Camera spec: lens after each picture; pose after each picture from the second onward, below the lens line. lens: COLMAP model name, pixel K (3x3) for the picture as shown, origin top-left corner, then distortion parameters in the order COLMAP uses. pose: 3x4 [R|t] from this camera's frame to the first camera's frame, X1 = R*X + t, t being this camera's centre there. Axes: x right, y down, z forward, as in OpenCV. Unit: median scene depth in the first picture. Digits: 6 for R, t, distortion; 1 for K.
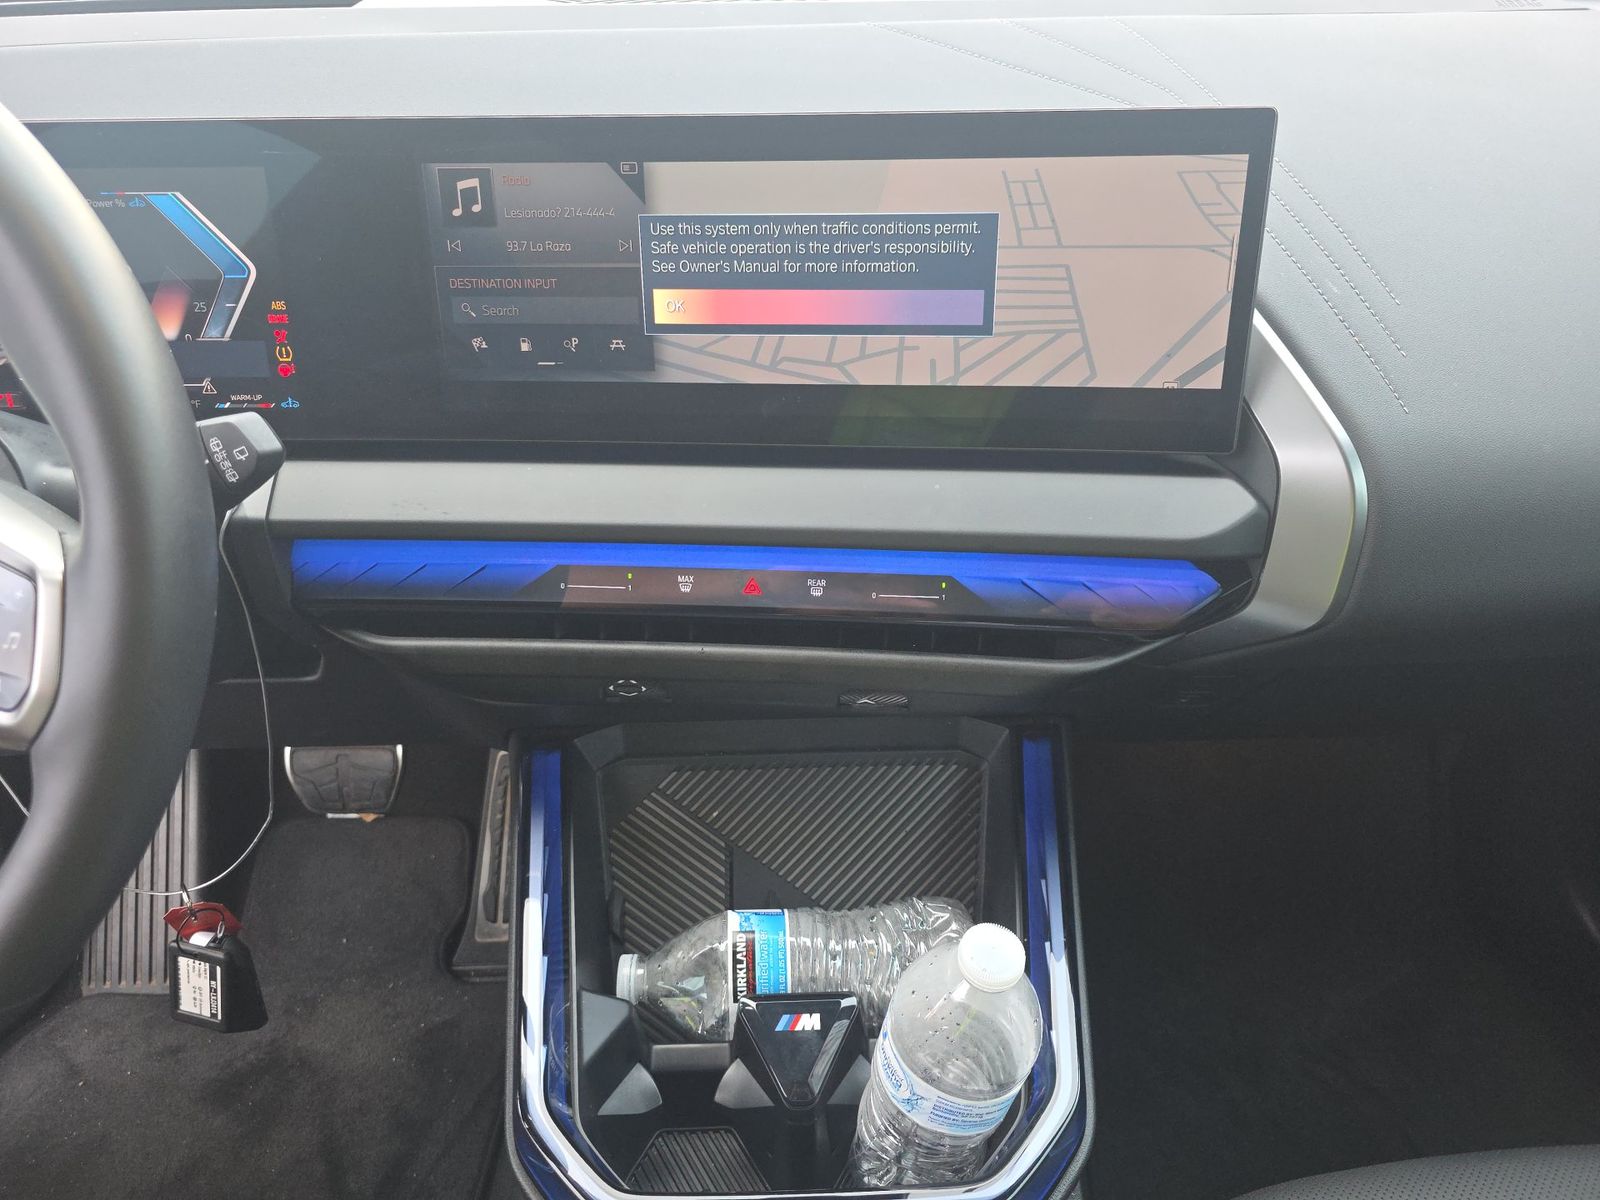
lens RADIAL K [[1094.1, 0, 711.5], [0, 1094.1, 607.9], [0, 0, 1]] dist [0.001512, -0.017323]
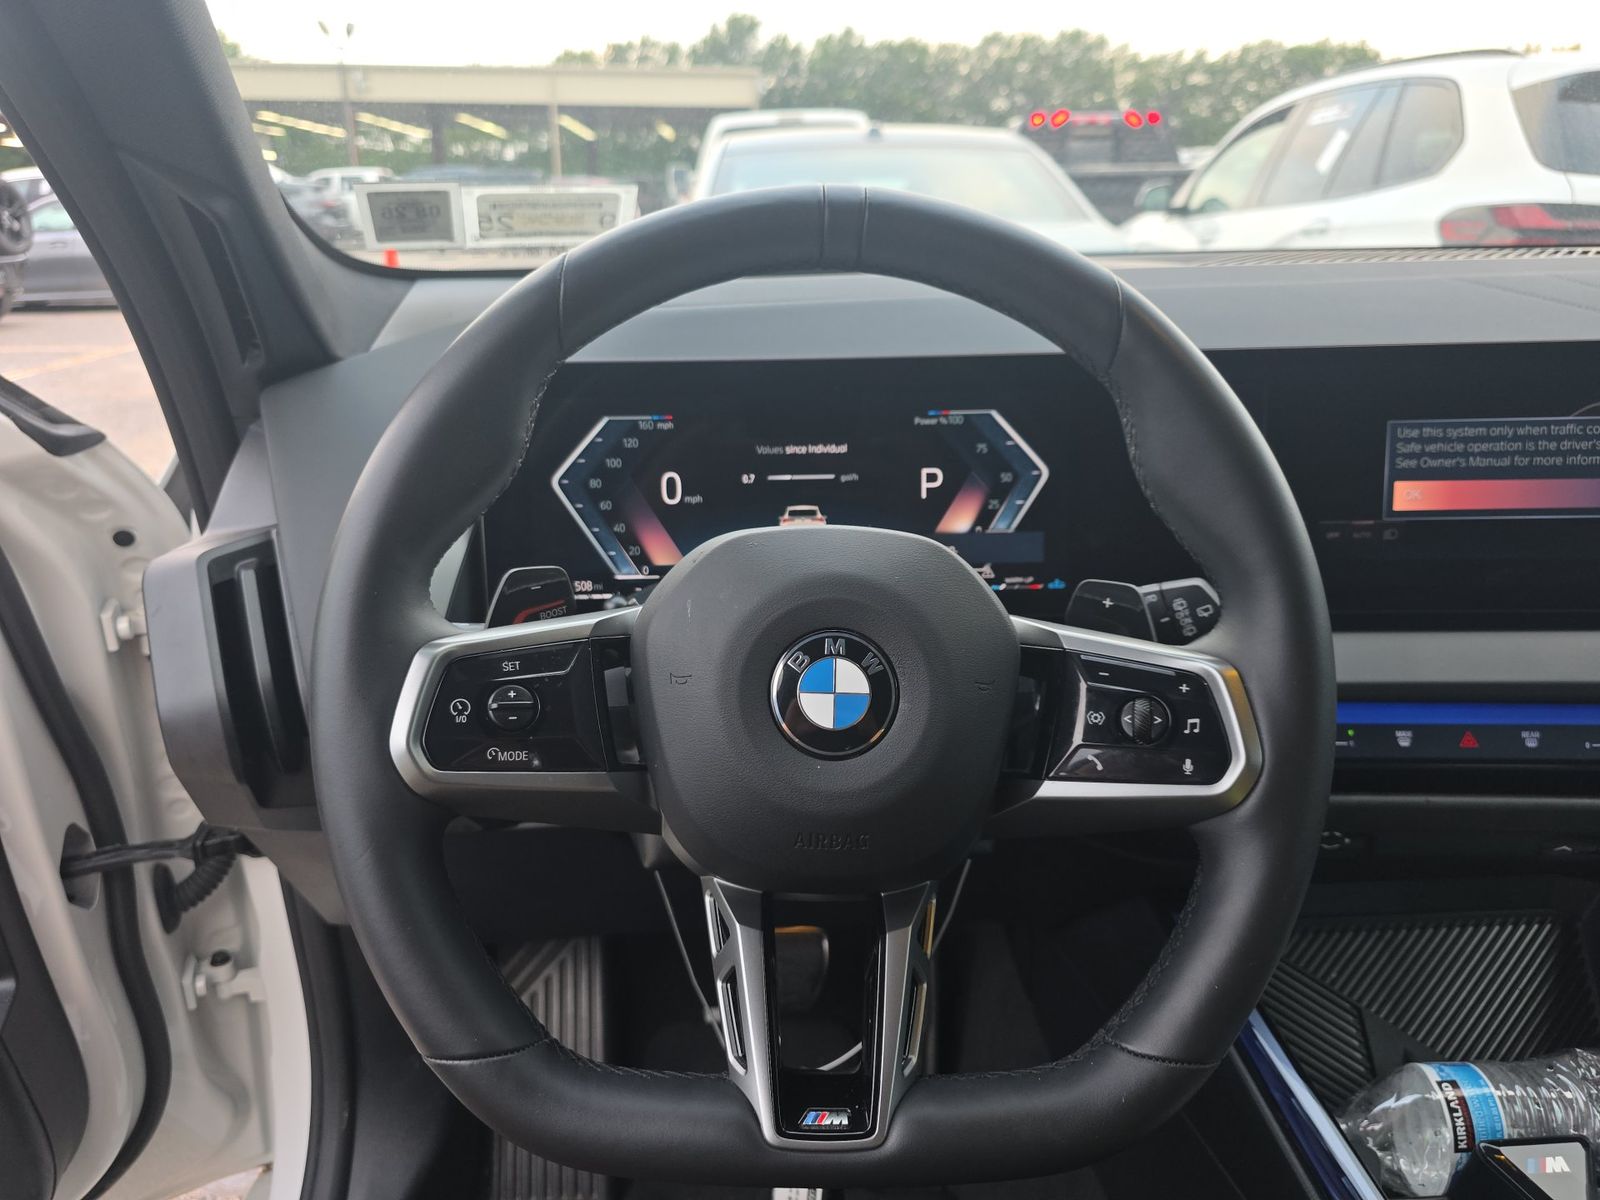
lens RADIAL K [[1094.1, 0, 803.0], [0, 1094.1, 608.3], [0, 0, 1]] dist [0.001512, -0.017323]
pose [[0.999701, -0.016289, -0.018252, -0.652314], [0.012242, 0.979054, -0.203230, 0.070809], [0.021180, 0.202946, 0.978961, -0.133234]]
